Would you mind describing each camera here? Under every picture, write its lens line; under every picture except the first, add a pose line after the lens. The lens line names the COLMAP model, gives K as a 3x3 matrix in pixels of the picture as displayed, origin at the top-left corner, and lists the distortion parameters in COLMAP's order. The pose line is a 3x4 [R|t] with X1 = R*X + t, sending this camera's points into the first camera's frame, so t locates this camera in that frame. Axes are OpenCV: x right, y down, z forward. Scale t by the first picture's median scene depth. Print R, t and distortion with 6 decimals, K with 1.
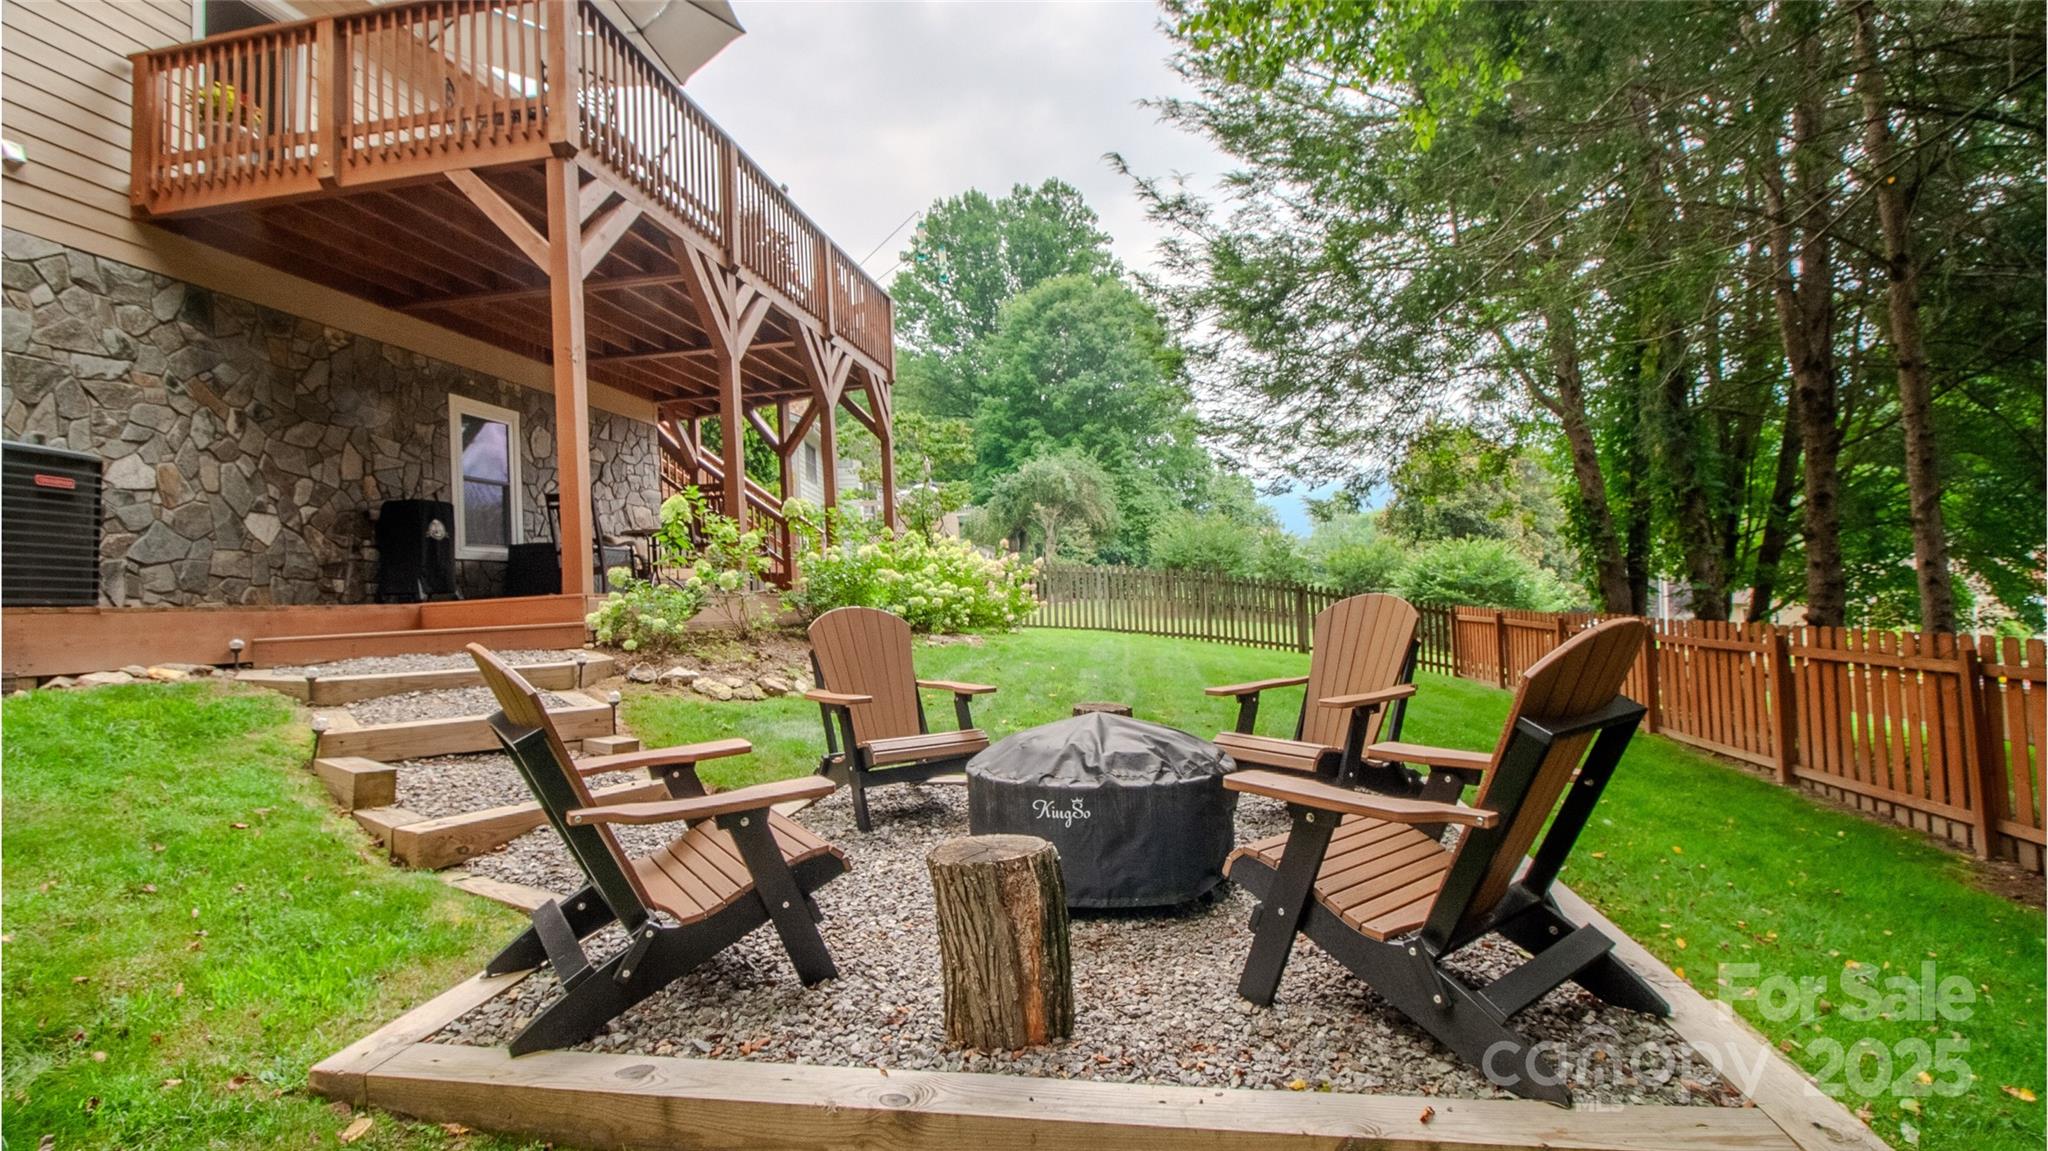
lens RADIAL K [[952.9, 0, 1025.9], [0, 952.9, 547.3], [0, 0, 1]] dist [0.001173, -0.015042]
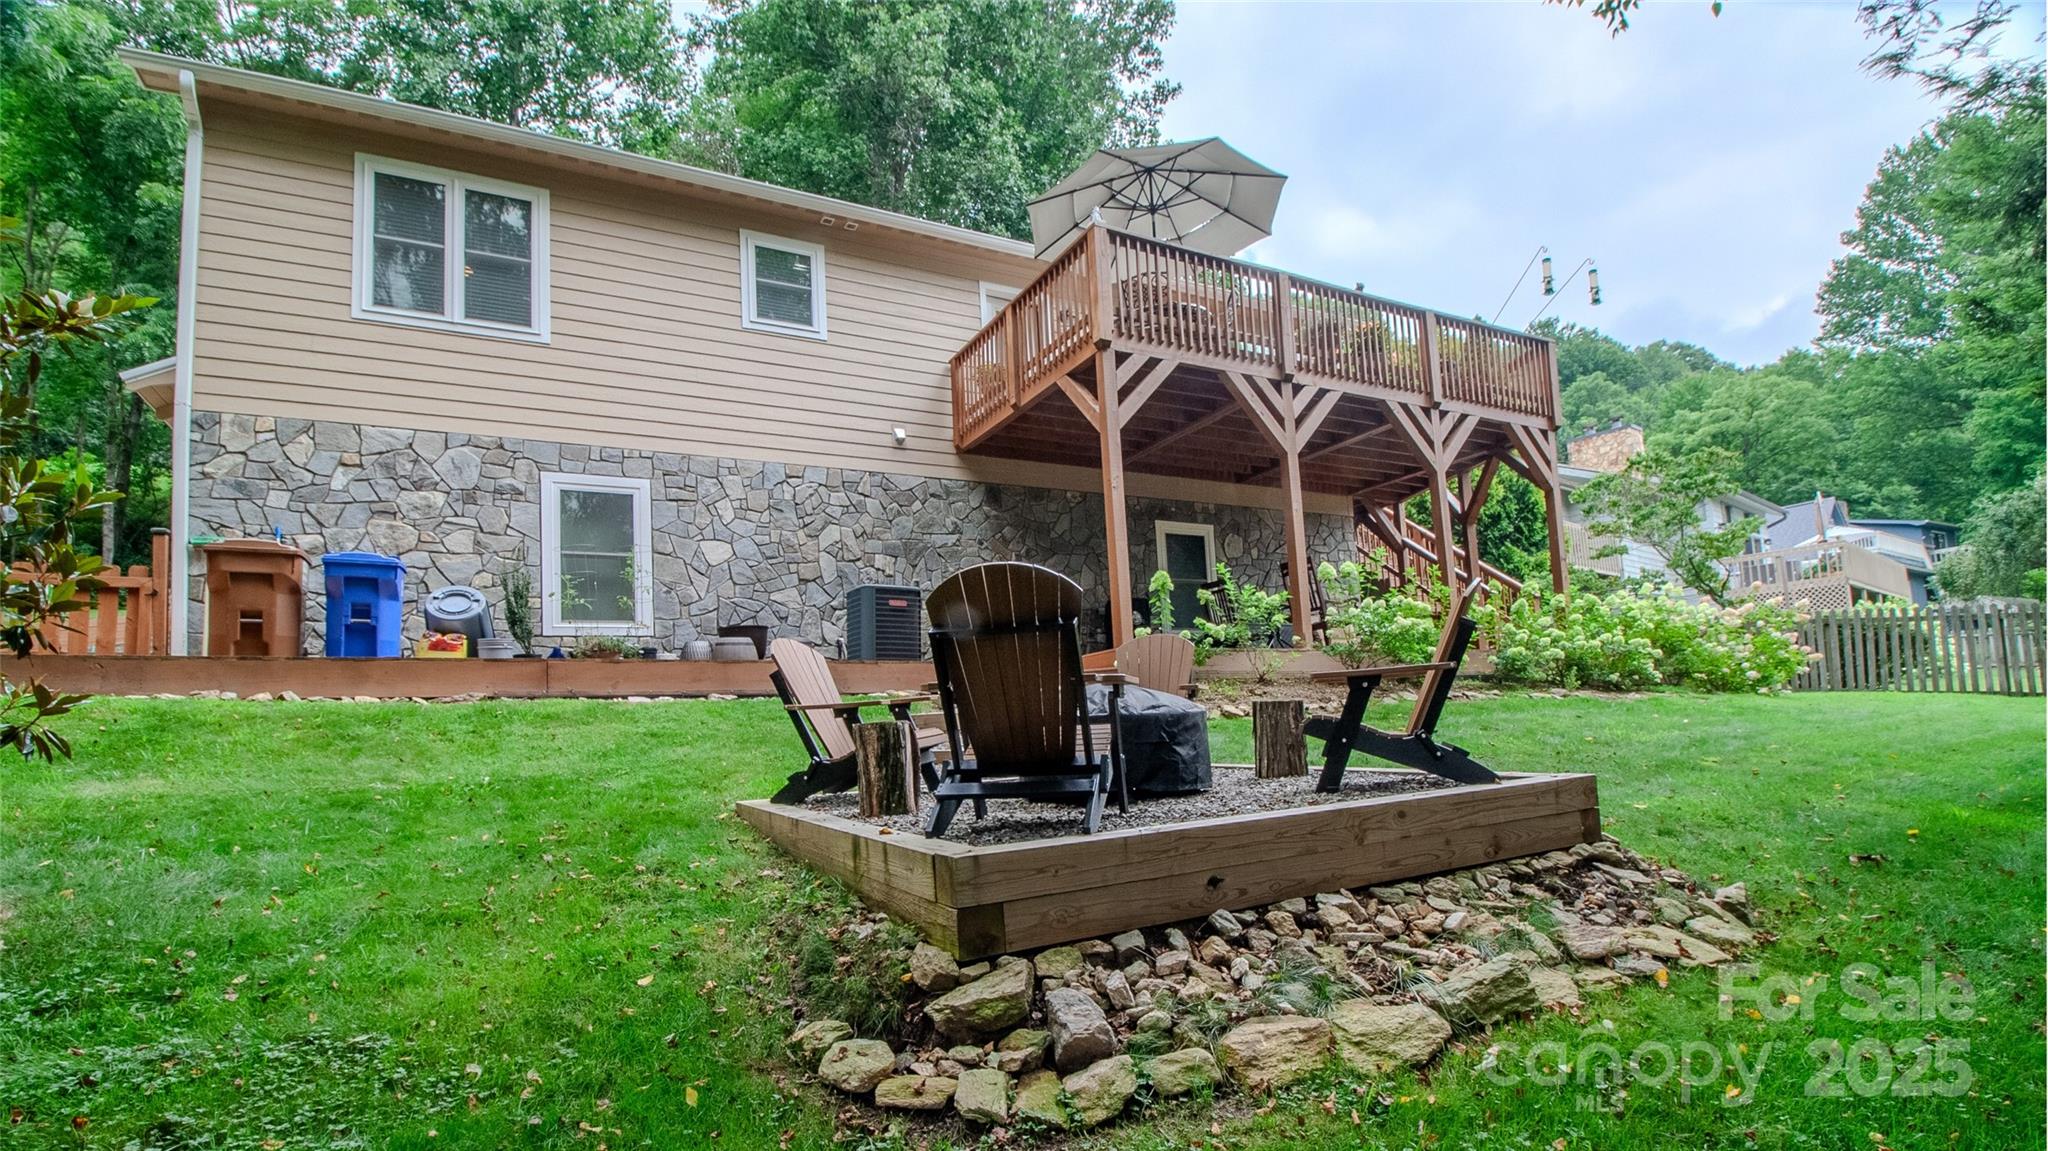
lens RADIAL K [[951.5, 0, 1028.0], [0, 951.5, 641.3], [0, 0, 1]] dist [-0.021137, -0.000596]
pose [[0.605918, -0.064721, -0.792890, 0.503803], [0.061935, 0.997498, -0.034092, 0.068083], [0.793112, -0.028450, 0.608410, 0.013963]]
